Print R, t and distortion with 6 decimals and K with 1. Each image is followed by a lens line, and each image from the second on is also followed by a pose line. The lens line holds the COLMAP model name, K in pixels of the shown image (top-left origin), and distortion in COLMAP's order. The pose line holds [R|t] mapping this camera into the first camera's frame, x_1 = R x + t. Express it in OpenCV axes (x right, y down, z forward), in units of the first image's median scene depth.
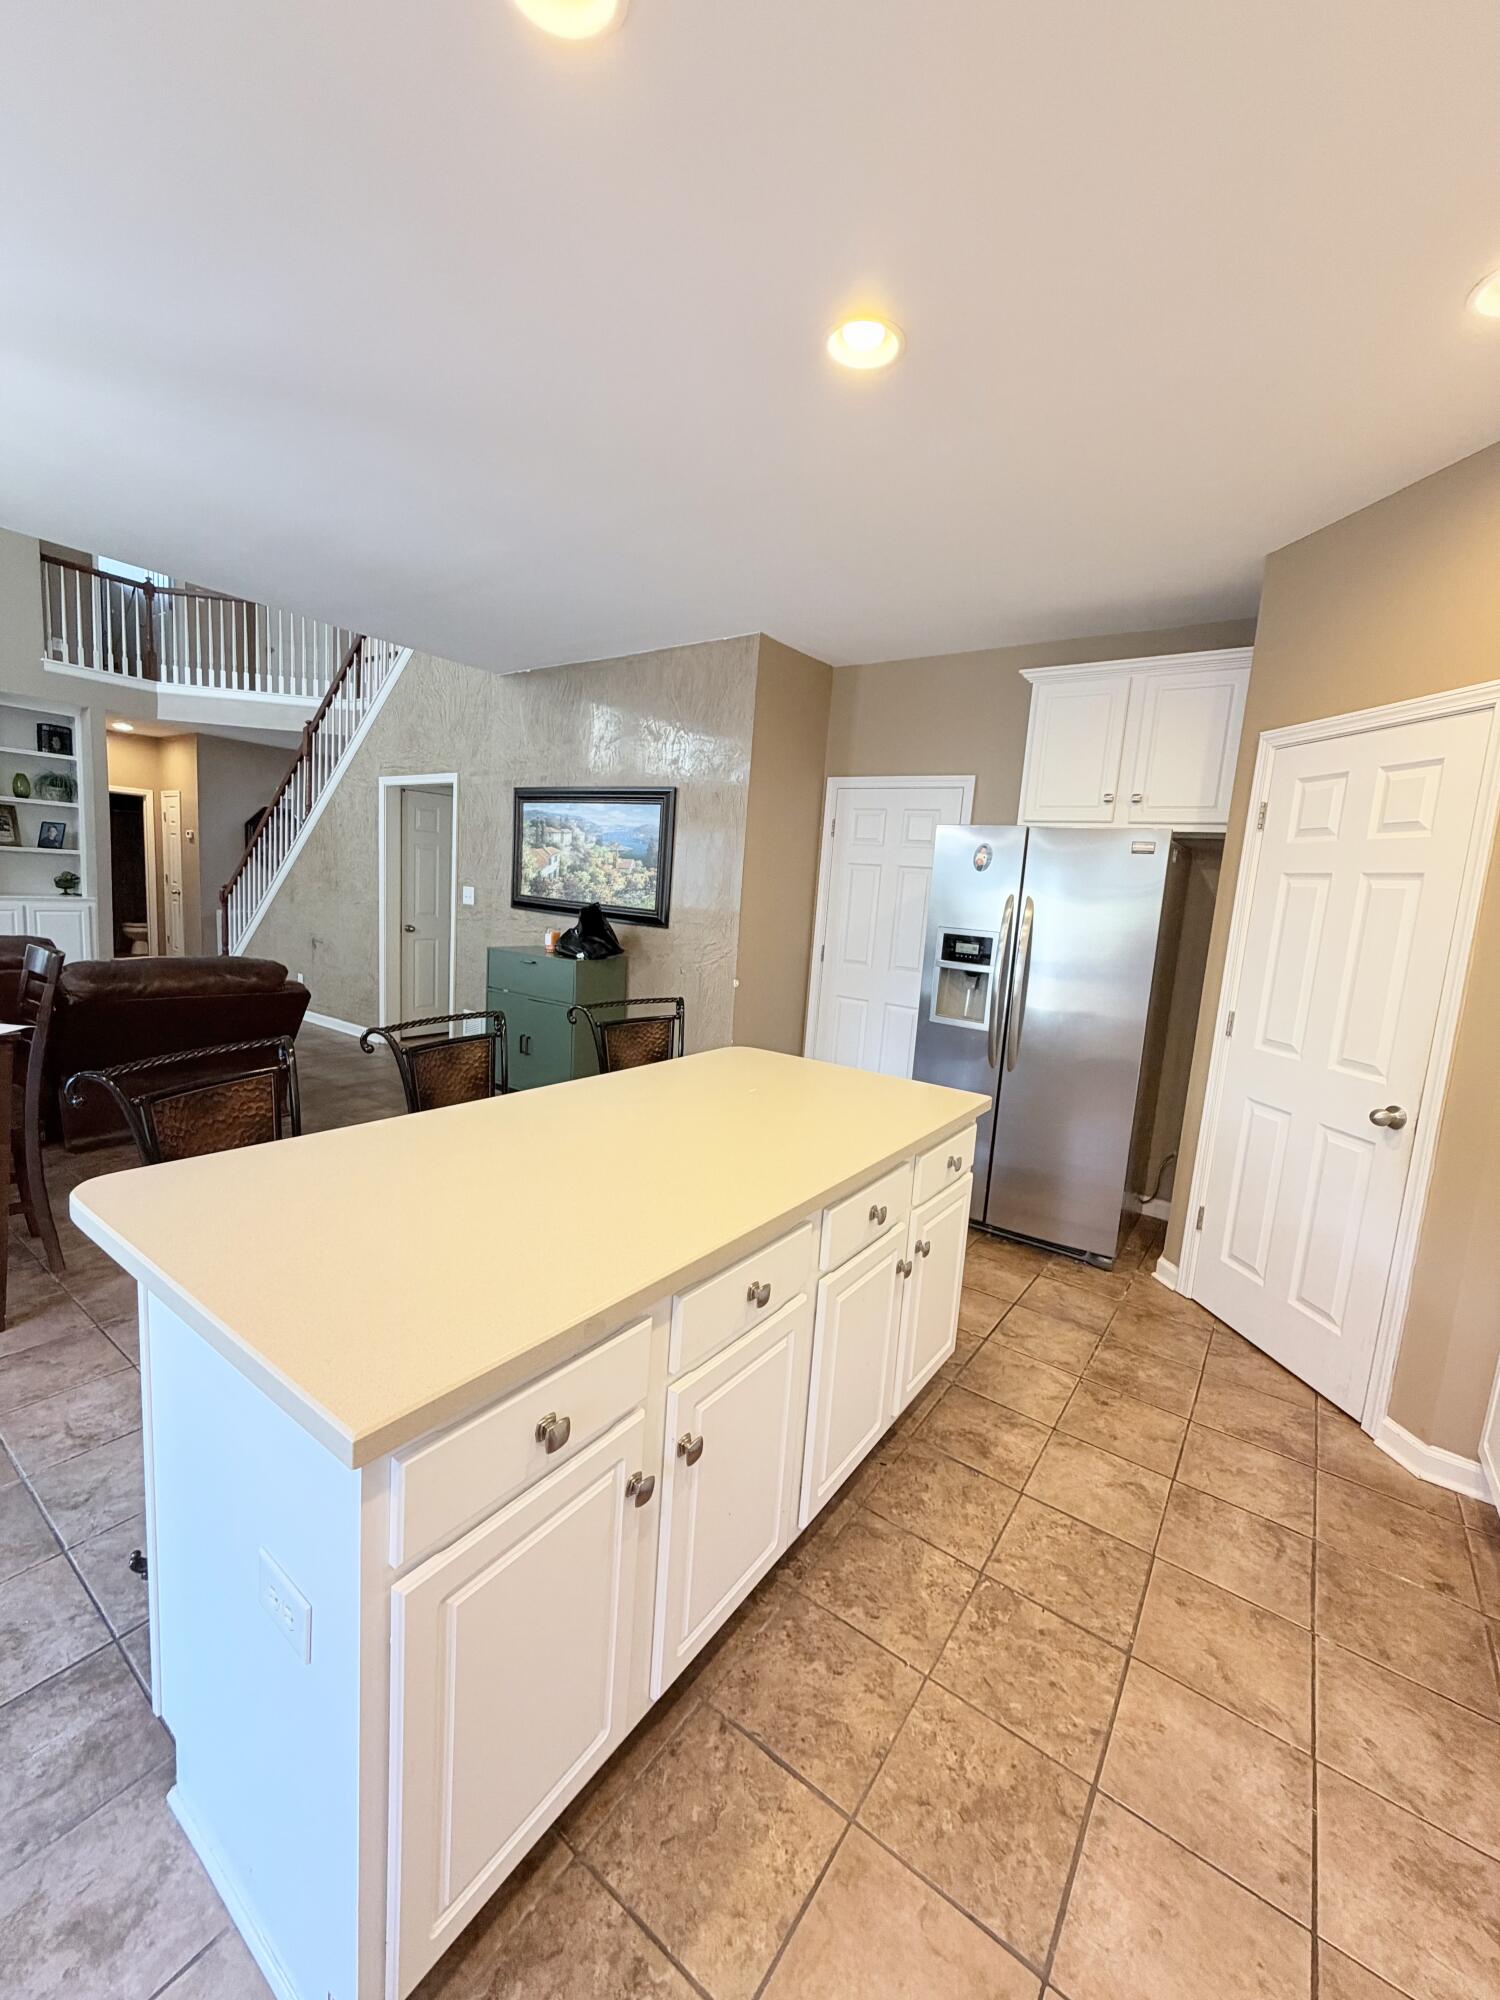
lens RADIAL K [[796.1, 0, 748.8], [0, 796.1, 992.0], [0, 0, 1]] dist [-0.001290, 0.000685]
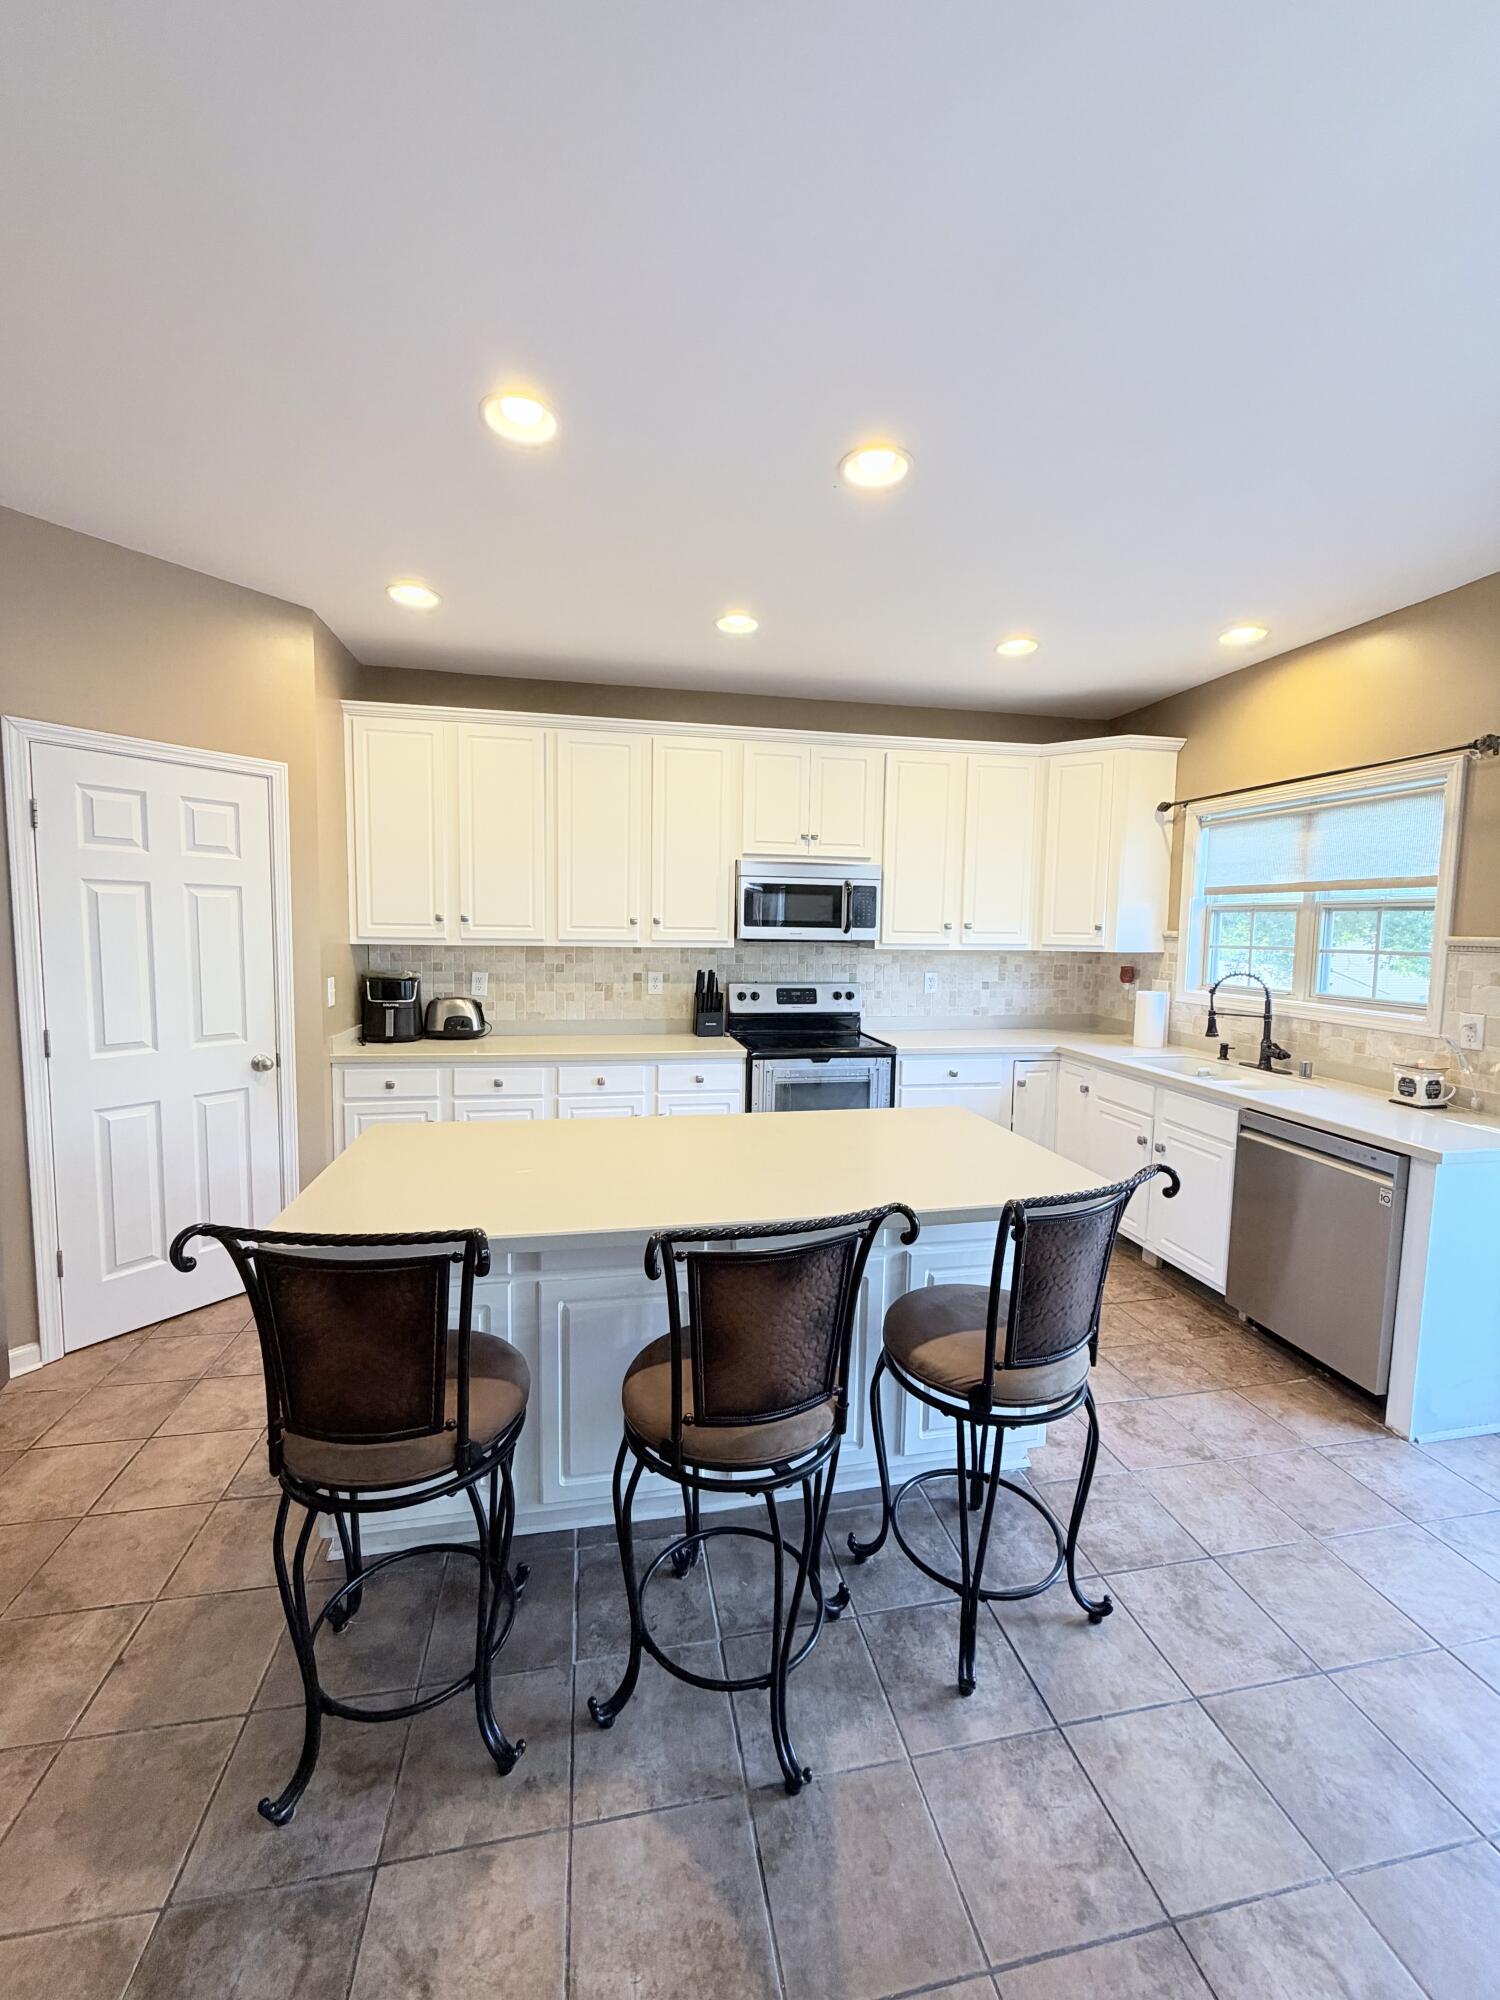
lens RADIAL K [[796.1, 0, 748.8], [0, 796.1, 991.9], [0, 0, 1]] dist [-0.001290, 0.000685]
pose [[-0.729607, -0.141132, 0.669145, -0.754422], [0.021408, 0.973280, 0.228620, -0.274004], [-0.683532, 0.181128, -0.707091, 1.442809]]
